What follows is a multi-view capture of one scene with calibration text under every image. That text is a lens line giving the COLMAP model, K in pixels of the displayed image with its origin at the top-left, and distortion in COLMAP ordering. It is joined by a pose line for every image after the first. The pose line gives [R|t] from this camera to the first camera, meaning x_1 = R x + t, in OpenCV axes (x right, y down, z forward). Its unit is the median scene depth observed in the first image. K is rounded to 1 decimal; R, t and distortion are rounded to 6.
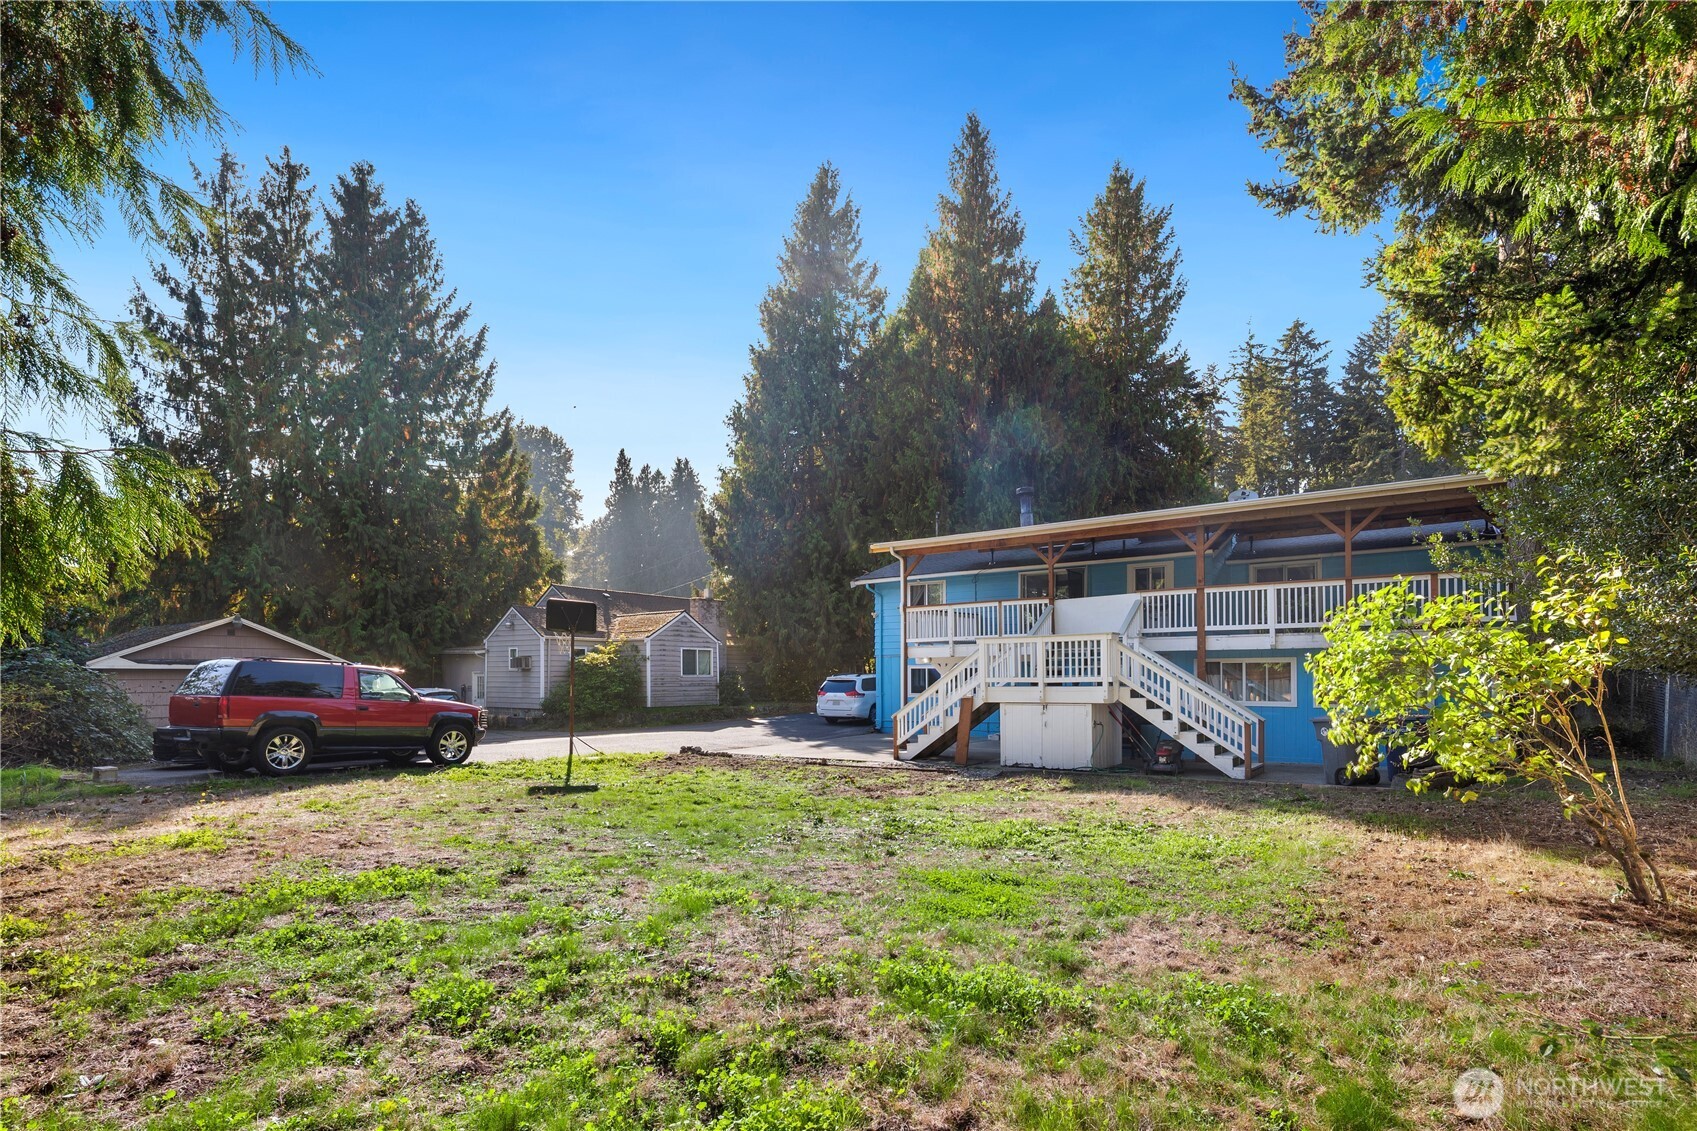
lens RADIAL K [[827.2, 0, 856.7], [0, 827.2, 639.3], [0, 0, 1]] dist [-0.000606, 0.000543]
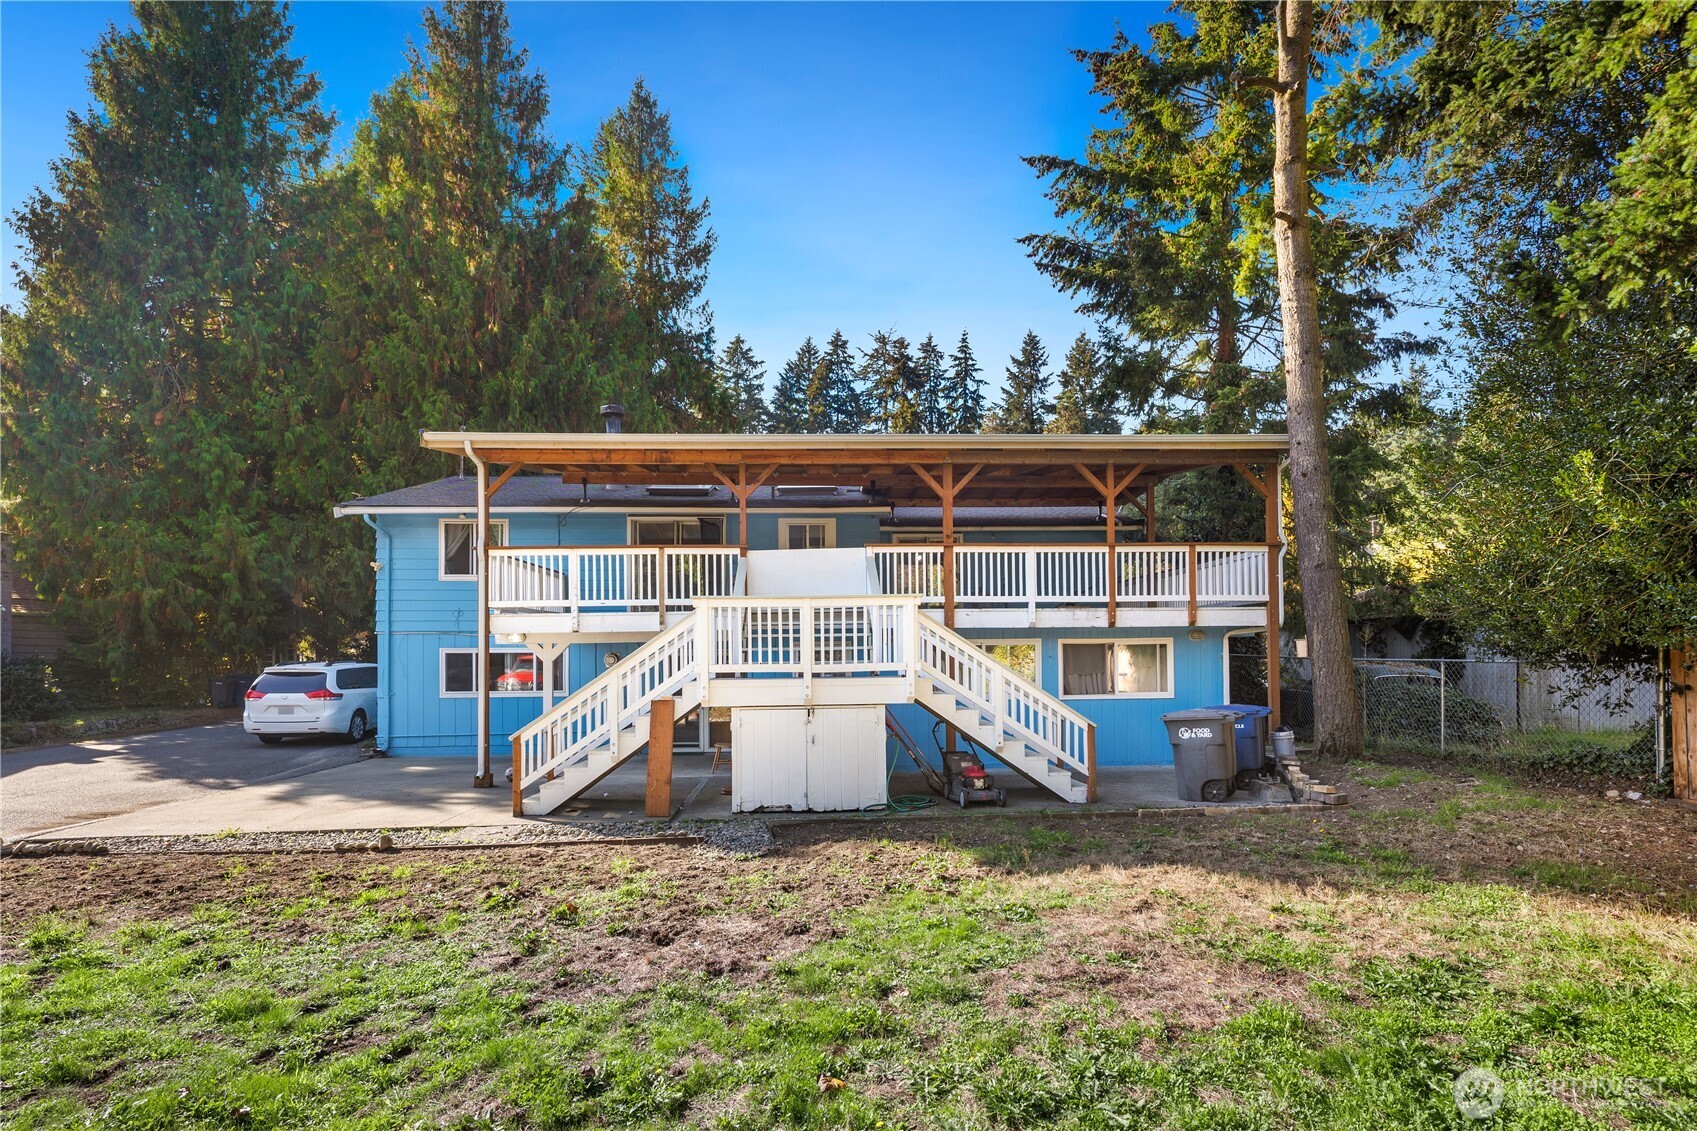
lens RADIAL K [[832.0, 0, 848.4], [0, 832.0, 636.4], [0, 0, 1]] dist [0.004491, 0.000235]
pose [[0.791023, 0.016956, 0.611551, -0.085966], [-0.022143, 0.999754, 0.000922, 0.015936], [-0.611385, -0.014271, 0.791204, 0.321169]]
